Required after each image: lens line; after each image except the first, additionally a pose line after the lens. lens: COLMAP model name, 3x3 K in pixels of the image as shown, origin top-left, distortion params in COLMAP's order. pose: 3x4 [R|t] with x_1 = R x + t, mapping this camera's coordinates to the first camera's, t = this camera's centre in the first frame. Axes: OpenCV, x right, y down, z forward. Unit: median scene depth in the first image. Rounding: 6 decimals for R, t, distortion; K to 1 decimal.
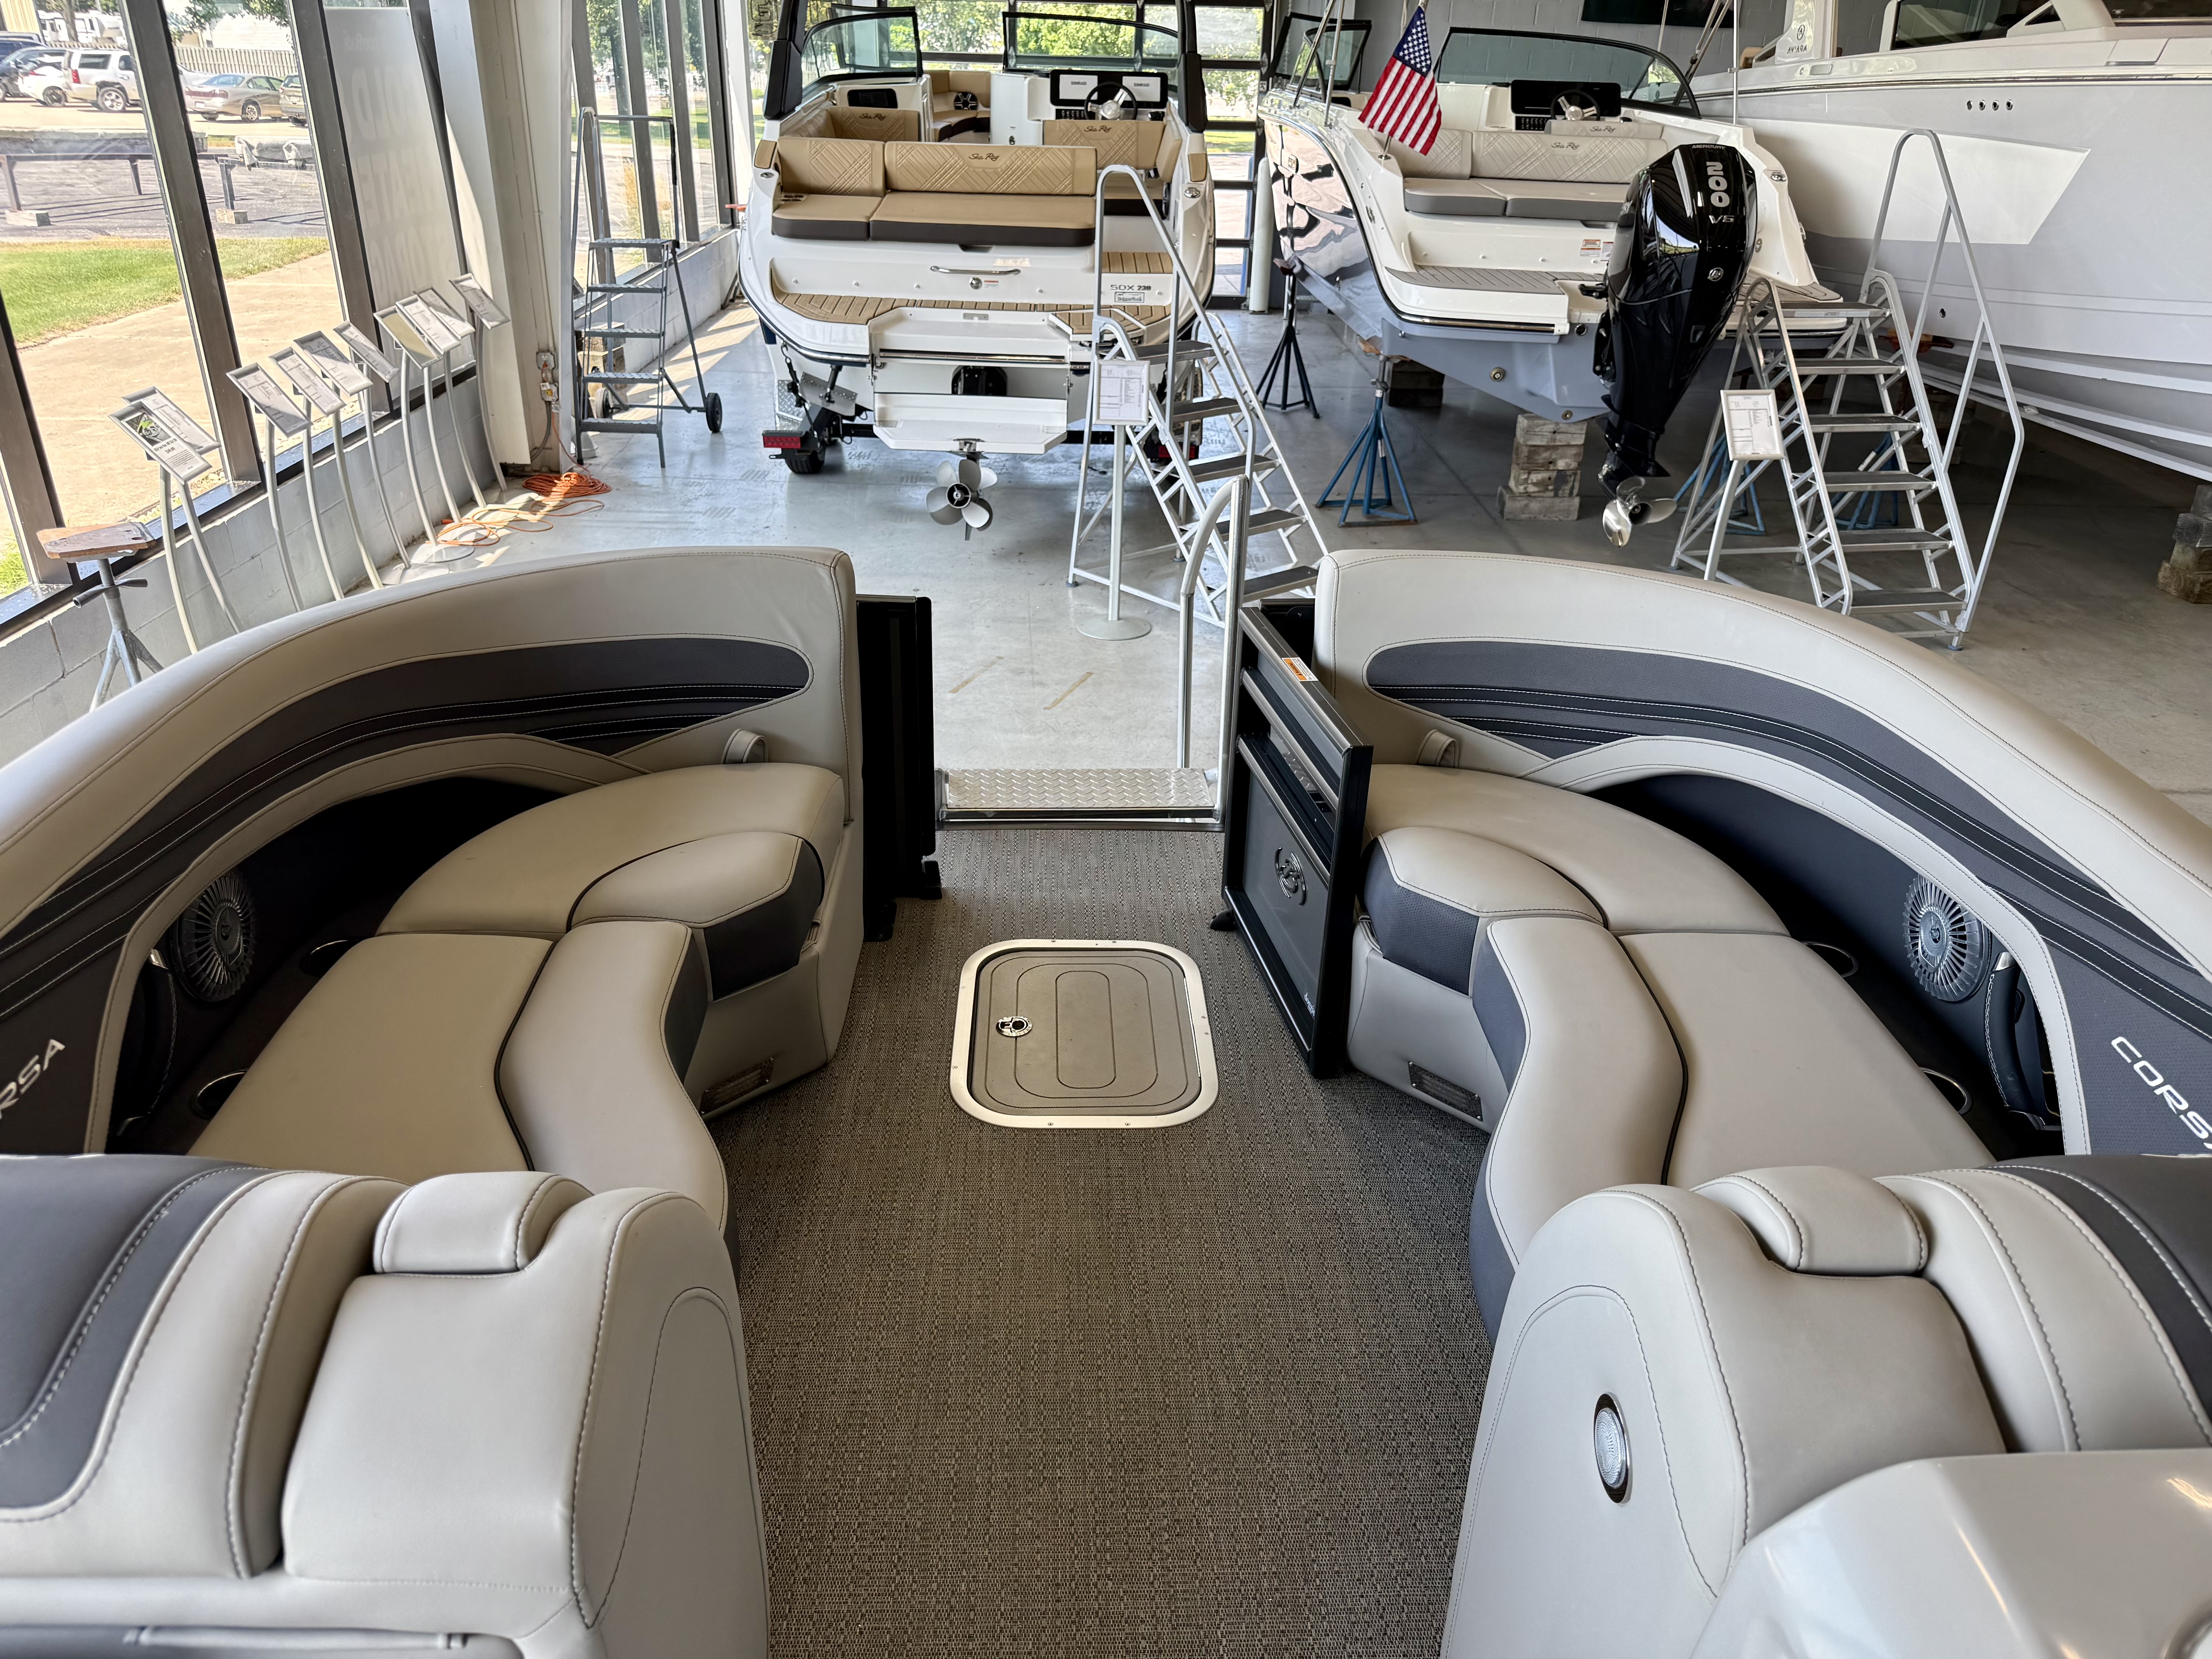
lens RADIAL K [[1564.0, 0, 1115.2], [0, 1564.0, 828.4], [0, 0, 1]] dist [0.018245, -0.033559]
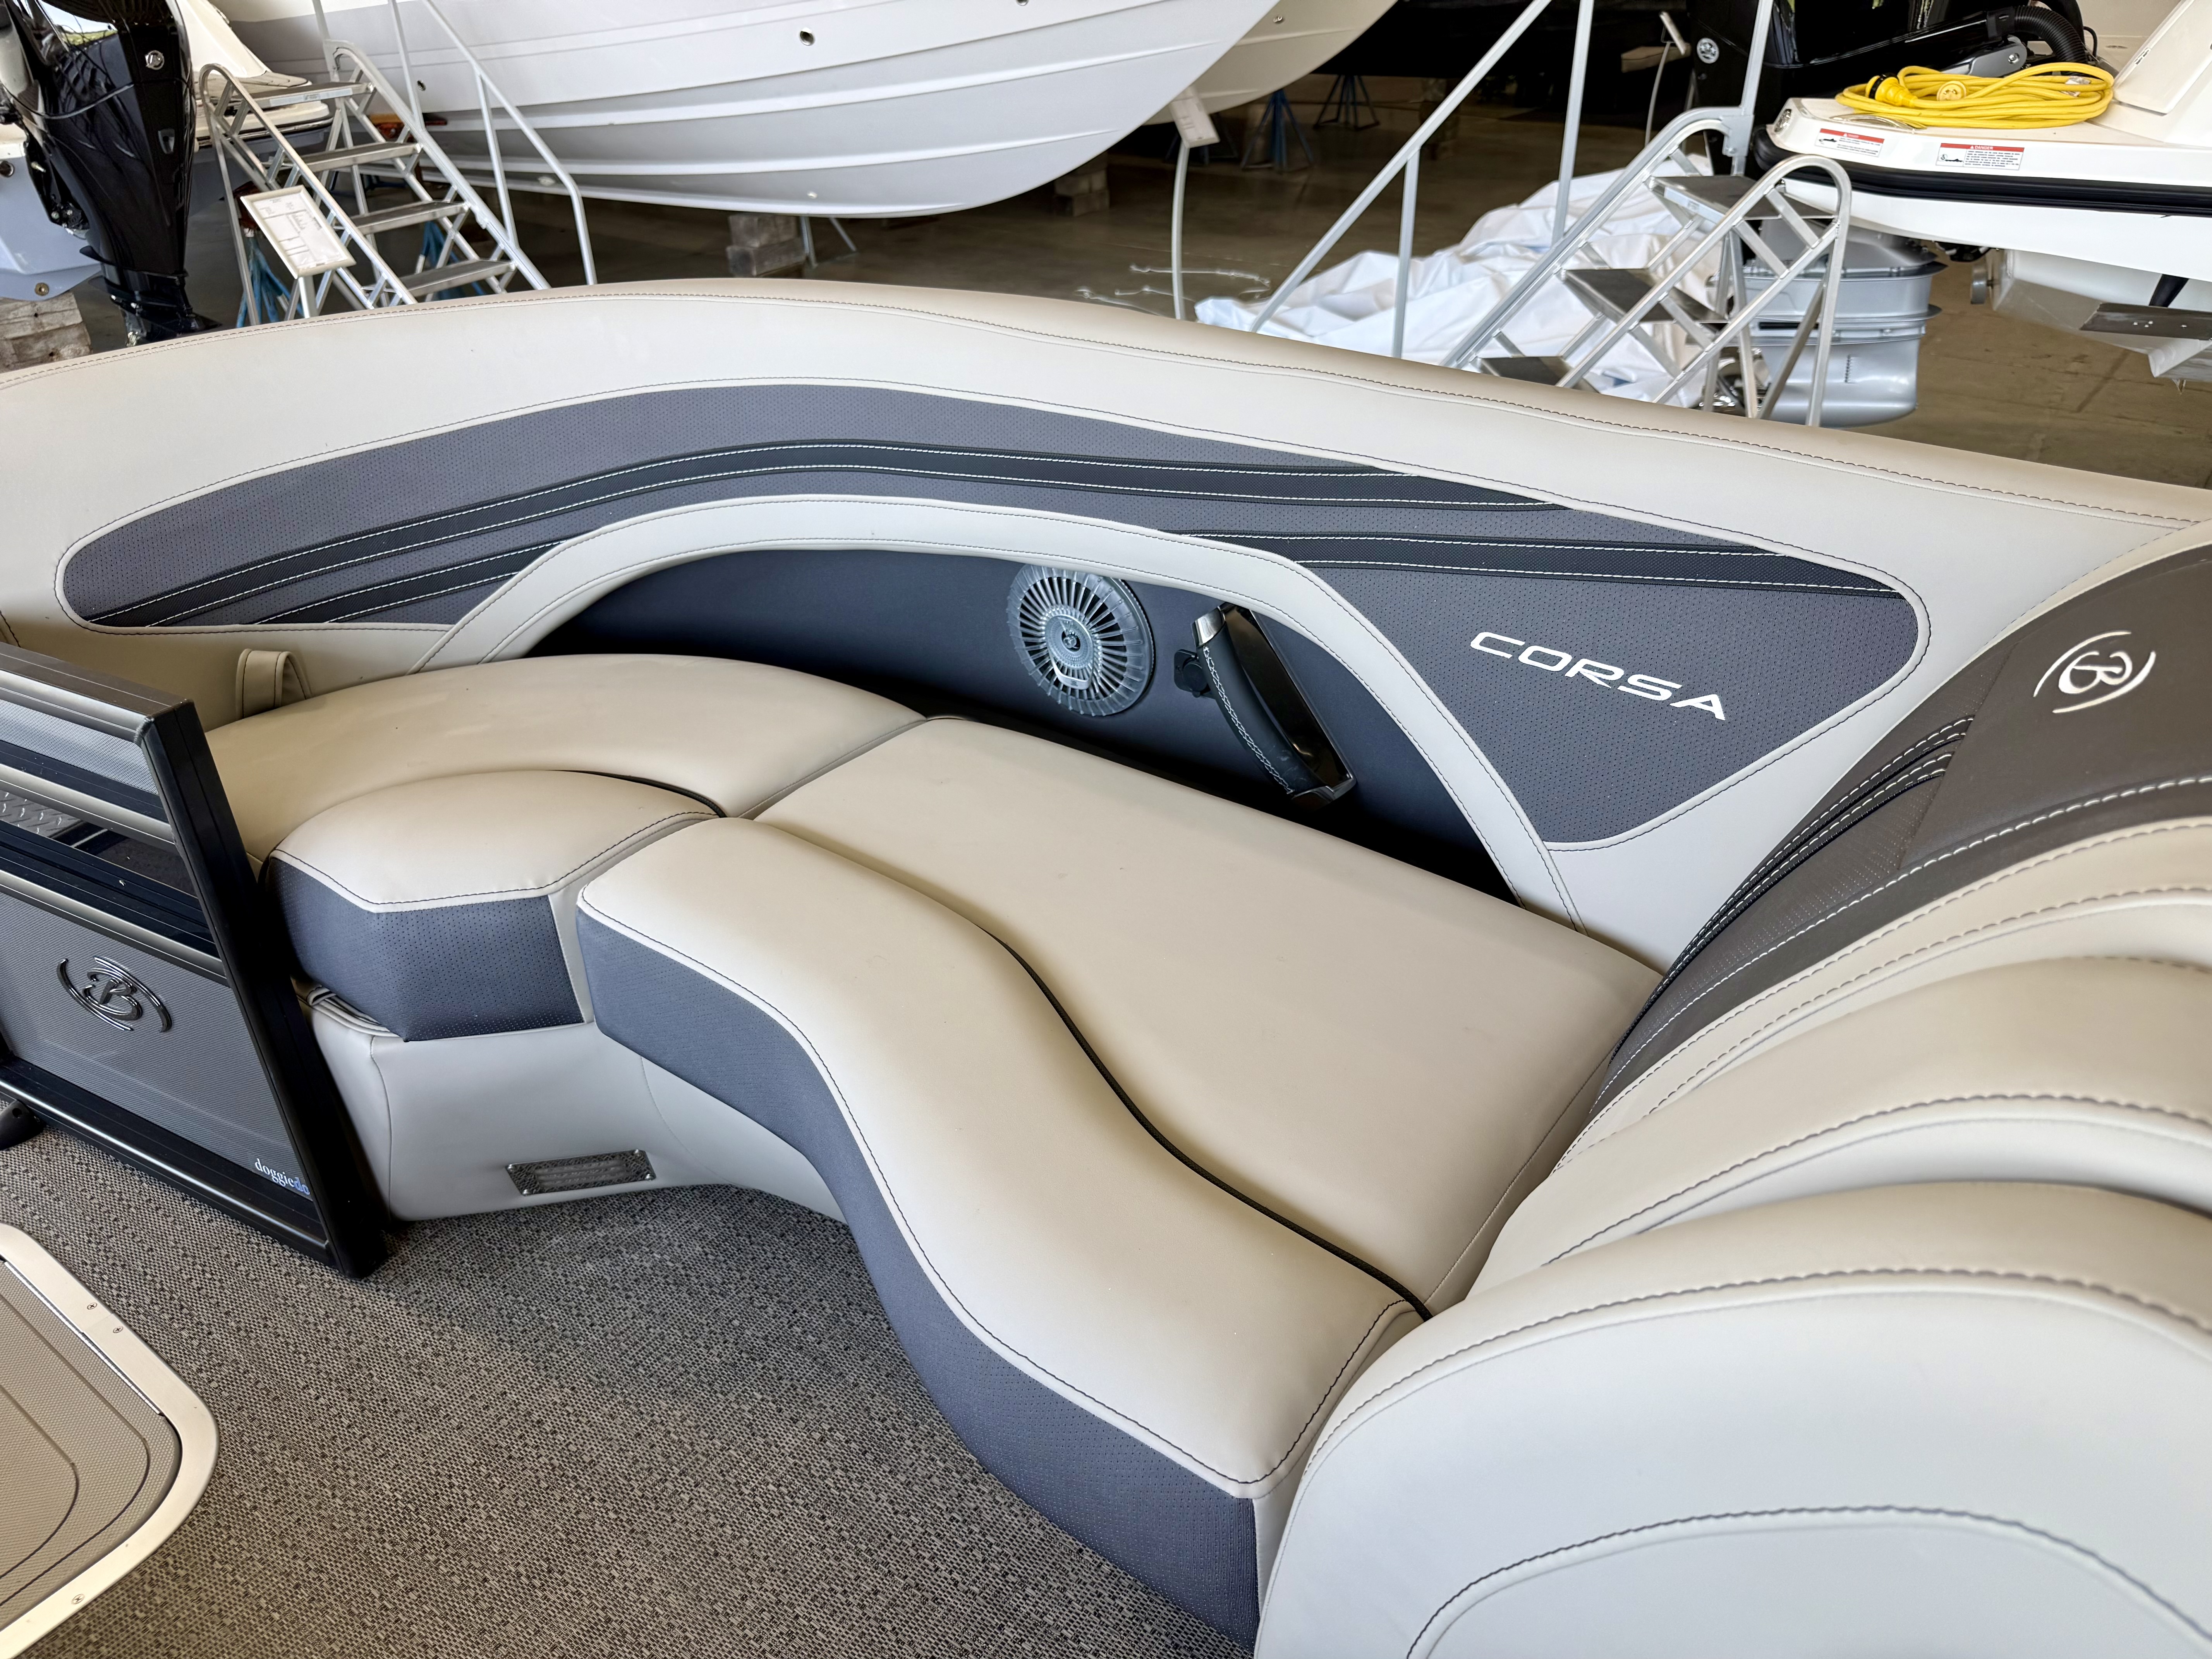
lens RADIAL K [[1564.0, 0, 1114.8], [0, 1564.0, 844.6], [0, 0, 1]] dist [0.018245, -0.033559]
pose [[0.622510, -0.443777, 0.644627, -0.000193], [0.382675, 0.891104, 0.243912, -0.005877], [-0.682672, 0.094845, 0.724544, 0.124064]]
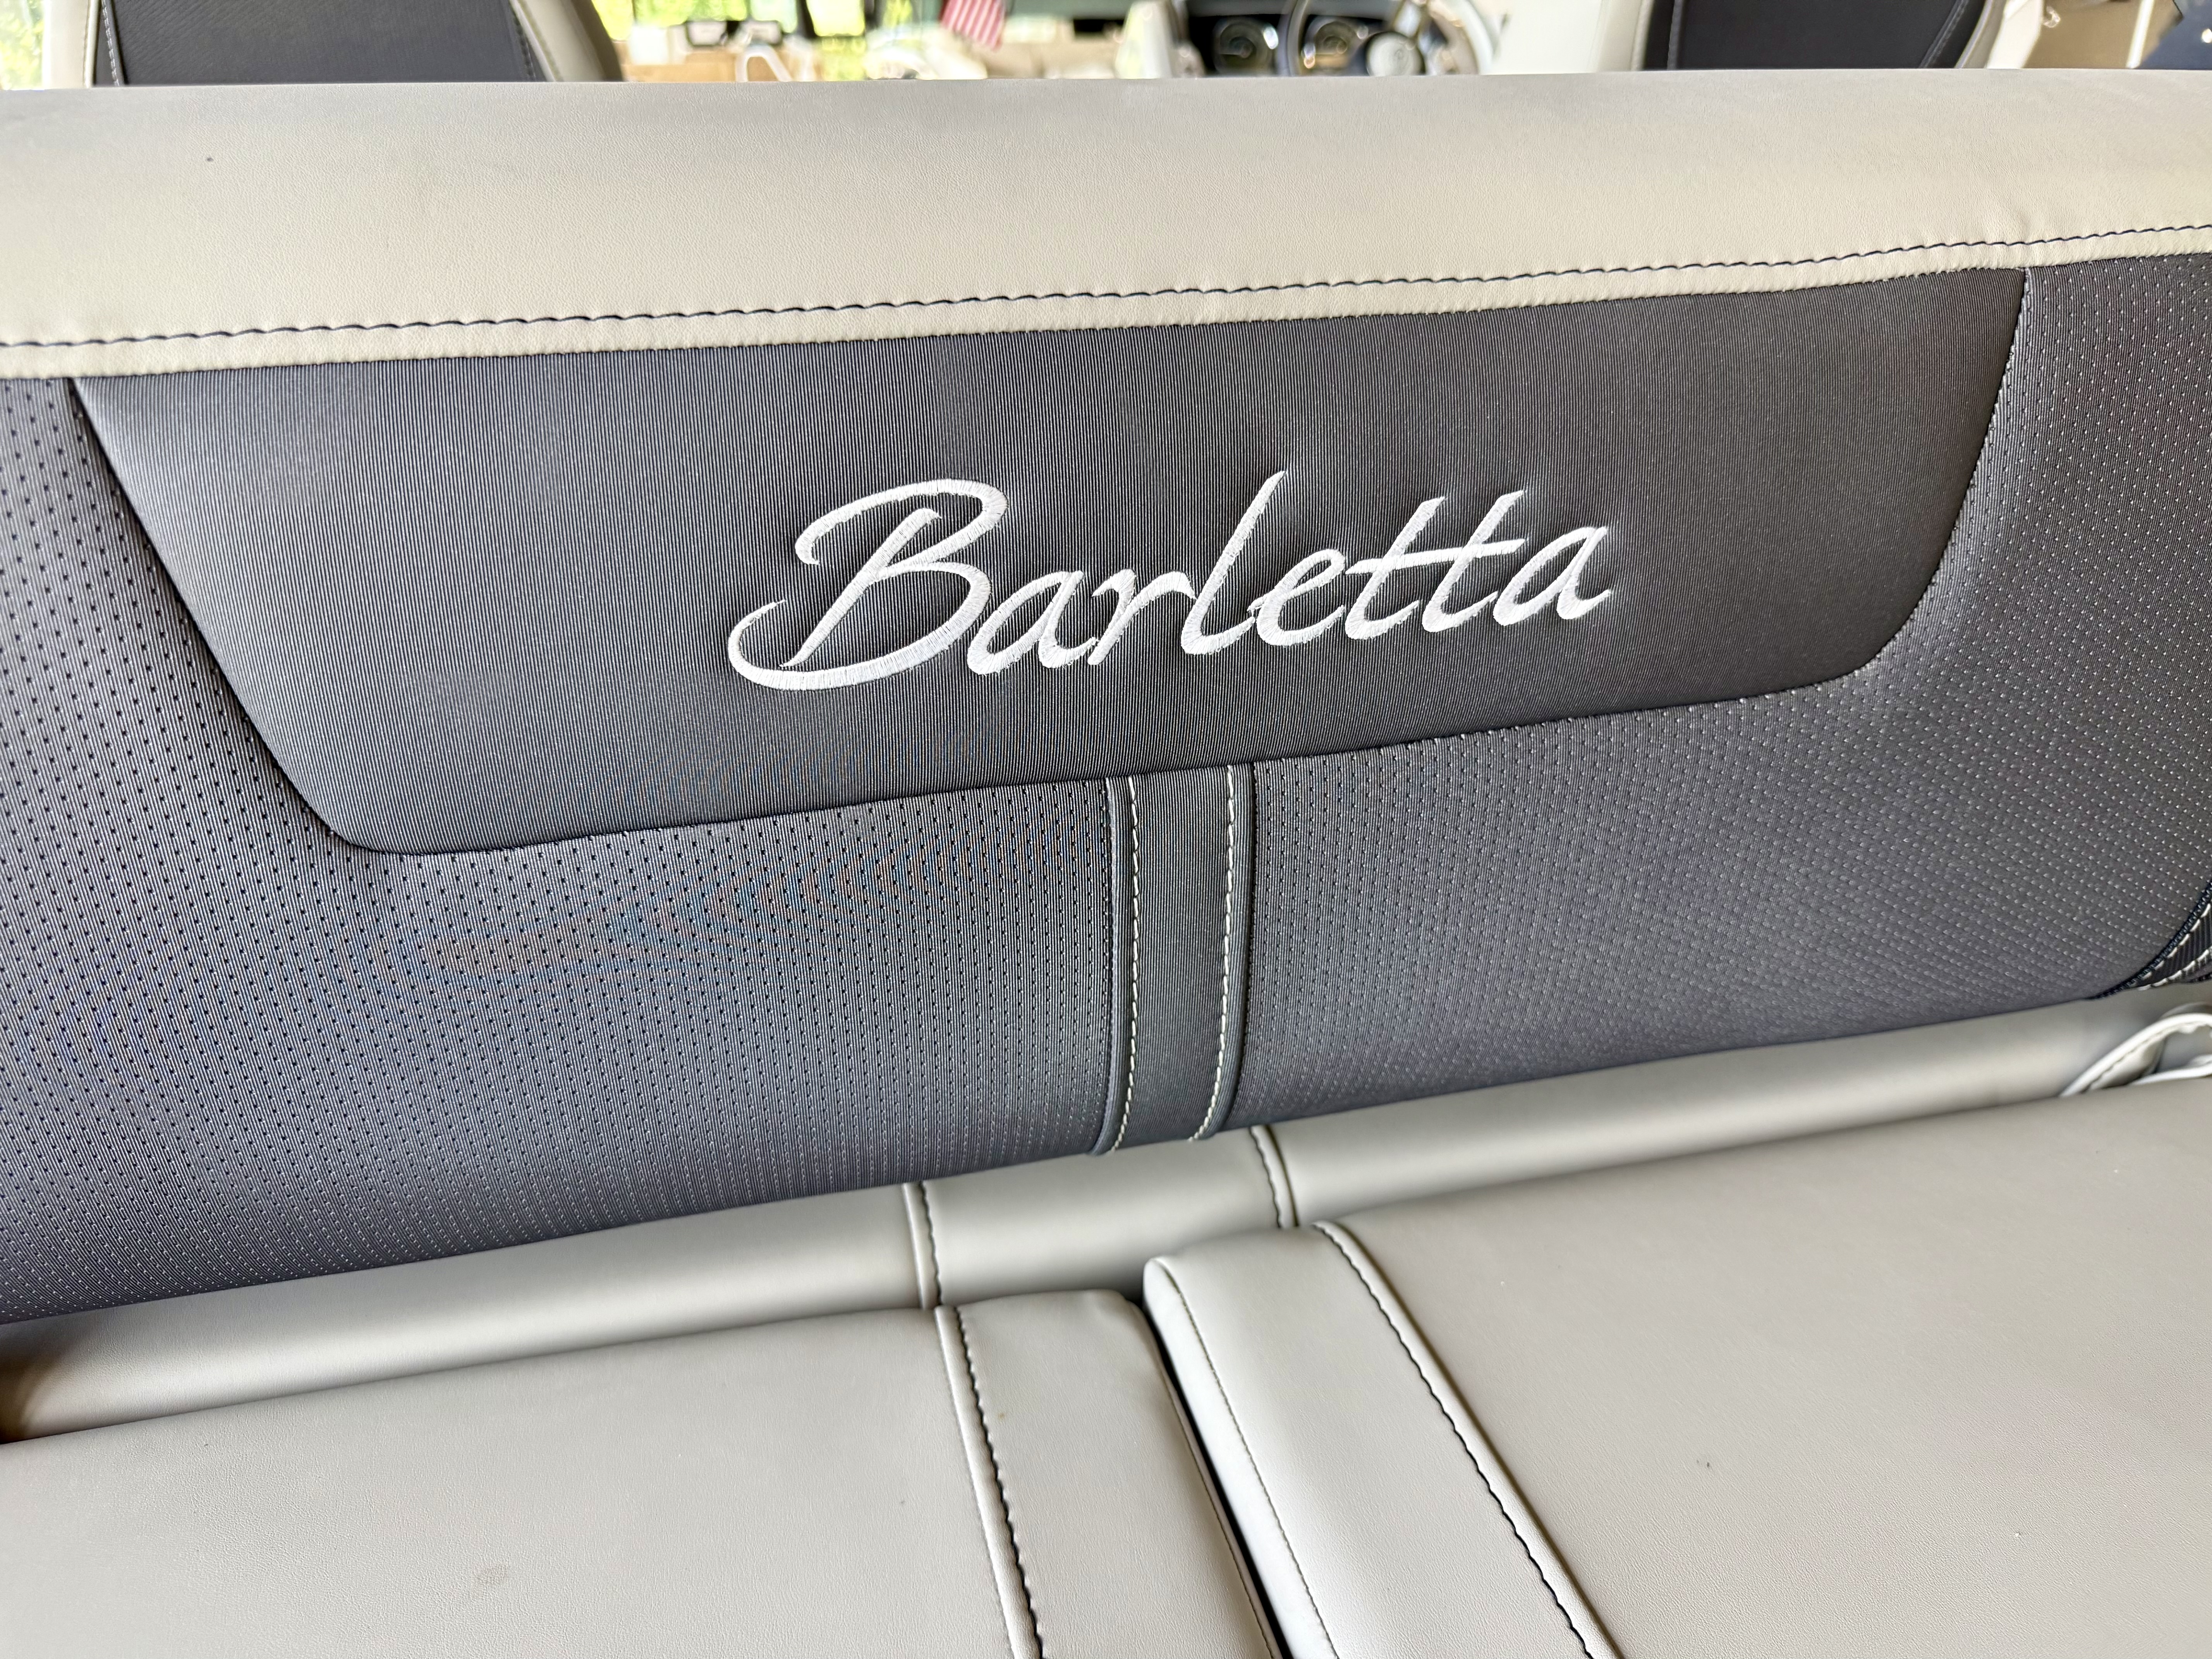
lens RADIAL K [[1564.0, 0, 1082.9], [0, 1564.0, 819.9], [0, 0, 1]] dist [0.018245, -0.033559]
pose [[0.977311, -0.126224, 0.170089, -0.032135], [0.130812, 0.991278, -0.016001, 0.247180], [-0.166586, 0.037888, 0.985299, -0.278985]]
